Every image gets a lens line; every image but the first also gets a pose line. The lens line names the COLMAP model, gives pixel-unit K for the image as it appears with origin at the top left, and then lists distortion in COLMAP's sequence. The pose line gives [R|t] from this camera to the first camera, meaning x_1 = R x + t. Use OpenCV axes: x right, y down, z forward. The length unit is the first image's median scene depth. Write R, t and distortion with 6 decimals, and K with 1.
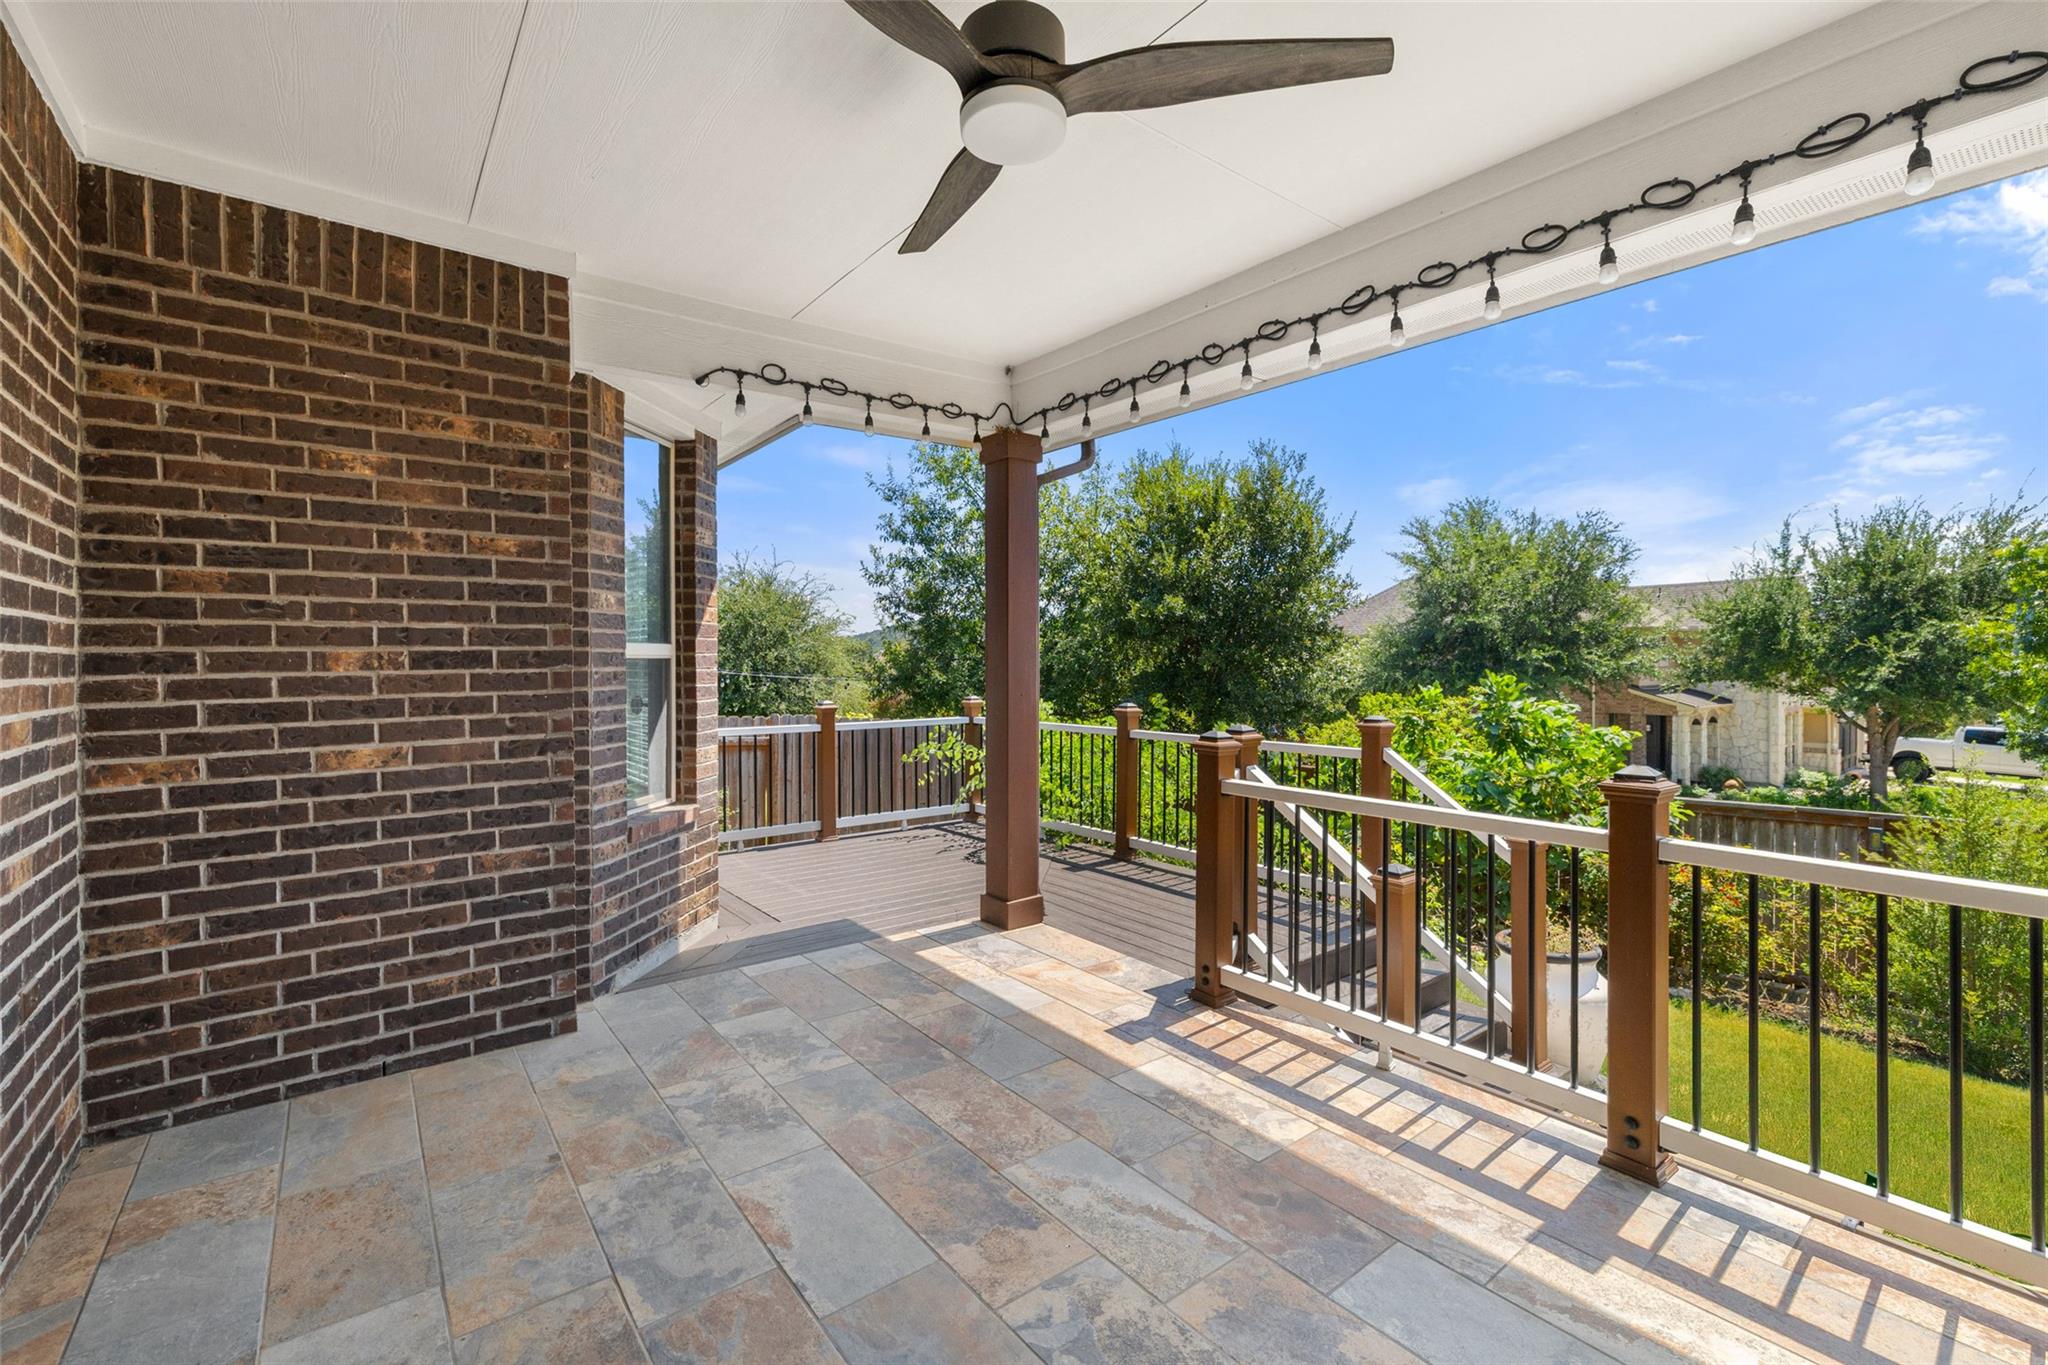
lens RADIAL K [[876.0, 0, 1052.0], [0, 876.0, 674.6], [0, 0, 1]] dist [-0.000294, 0.000556]
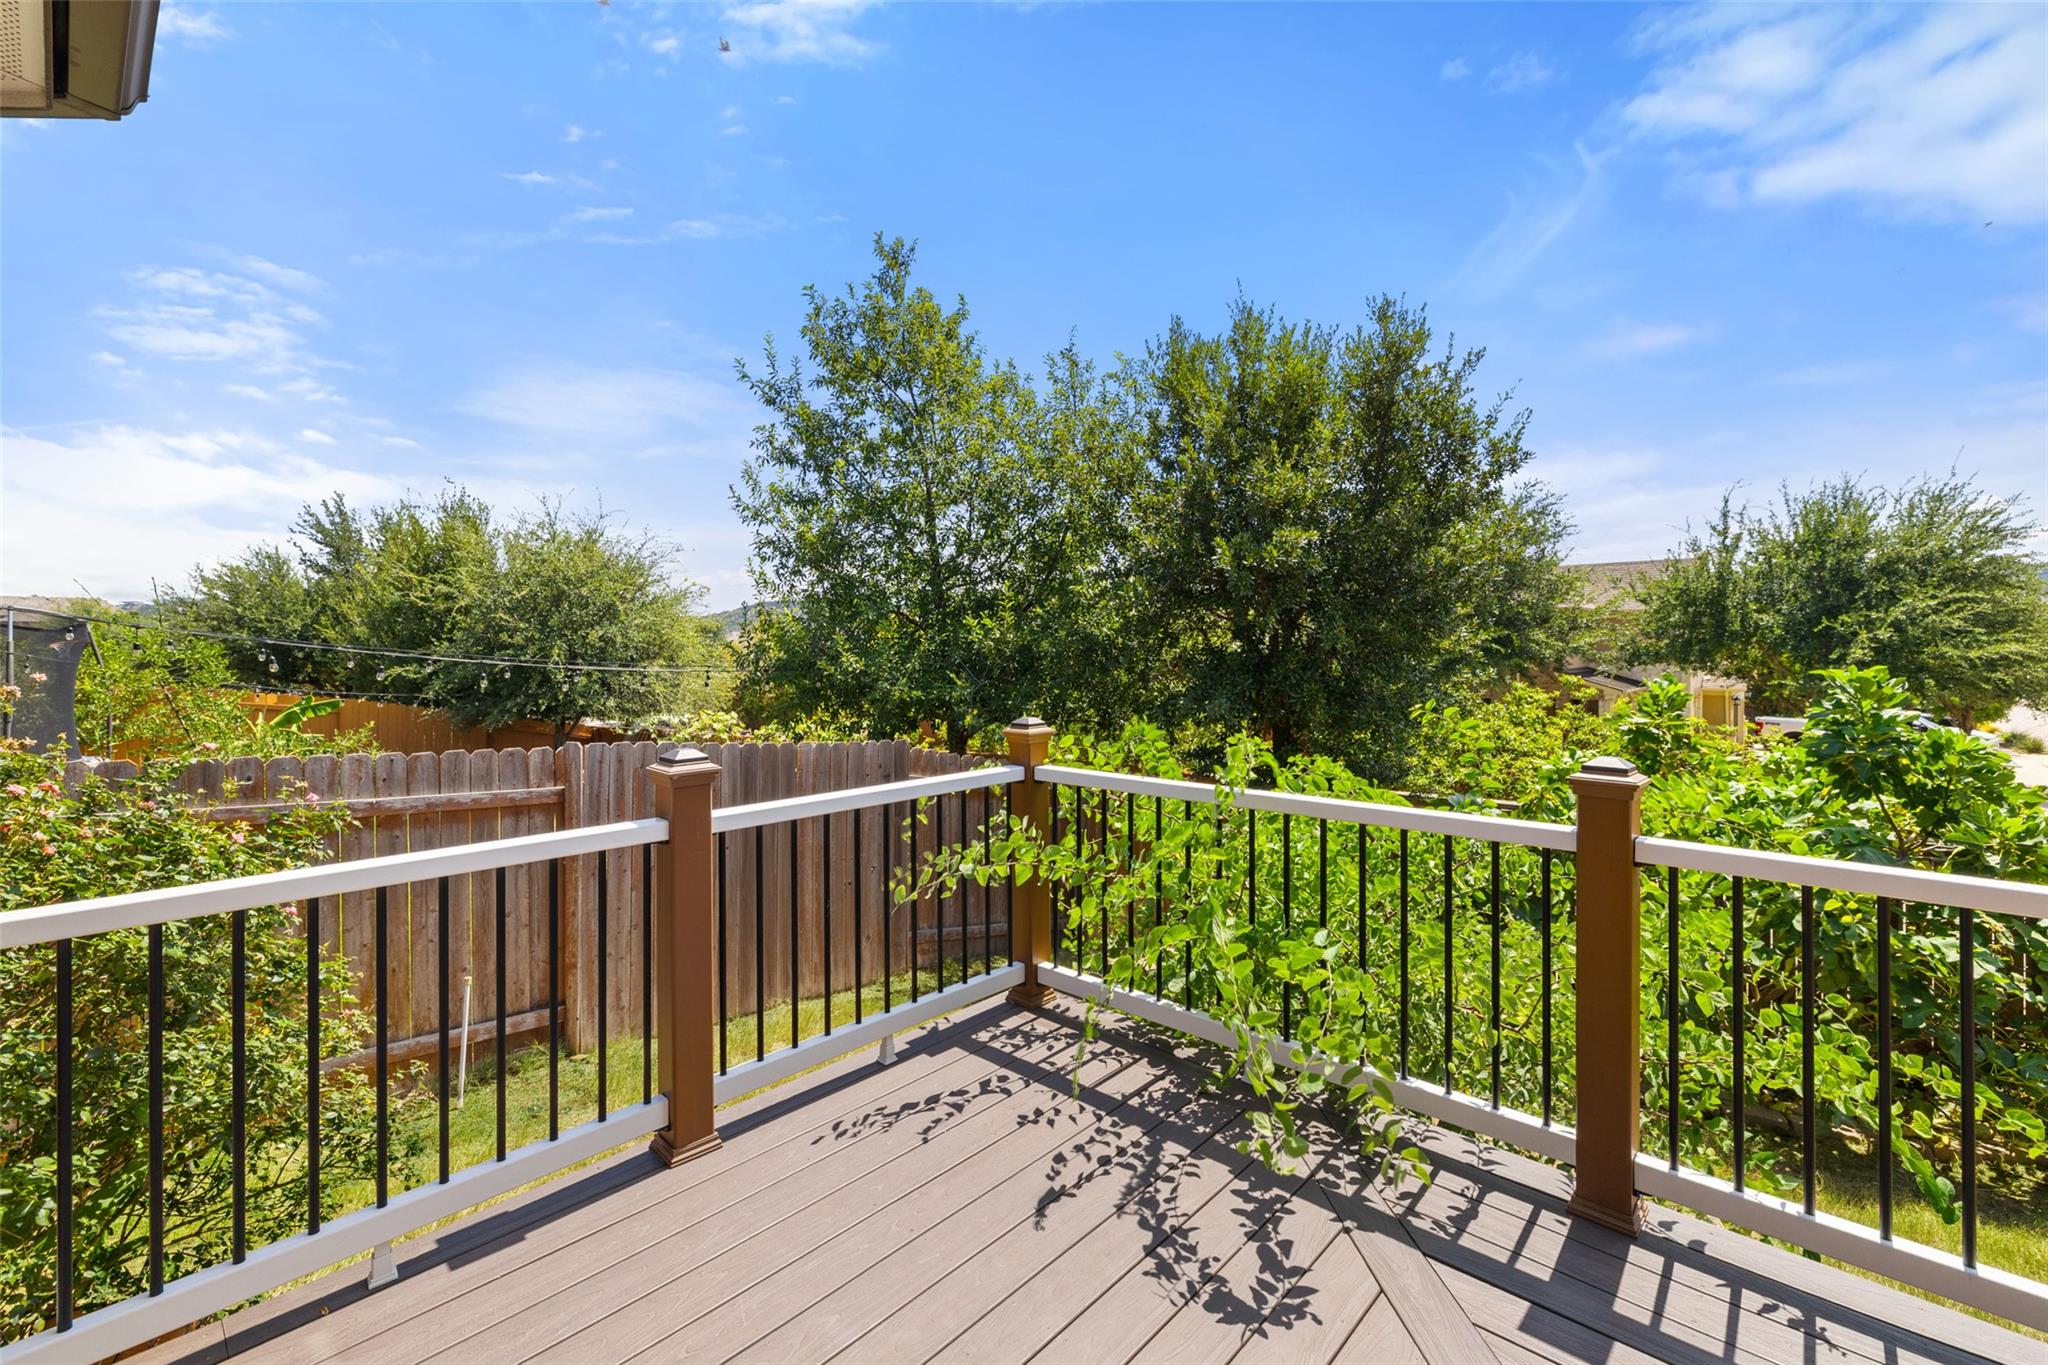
lens RADIAL K [[876.0, 0, 1037.2], [0, 876.0, 643.9], [0, 0, 1]] dist [-0.000294, 0.000556]
pose [[0.989461, 0.000166, 0.144797, -0.106854], [0.002094, 0.999878, -0.015454, -0.002955], [-0.144782, 0.015595, 0.989341, 0.404220]]
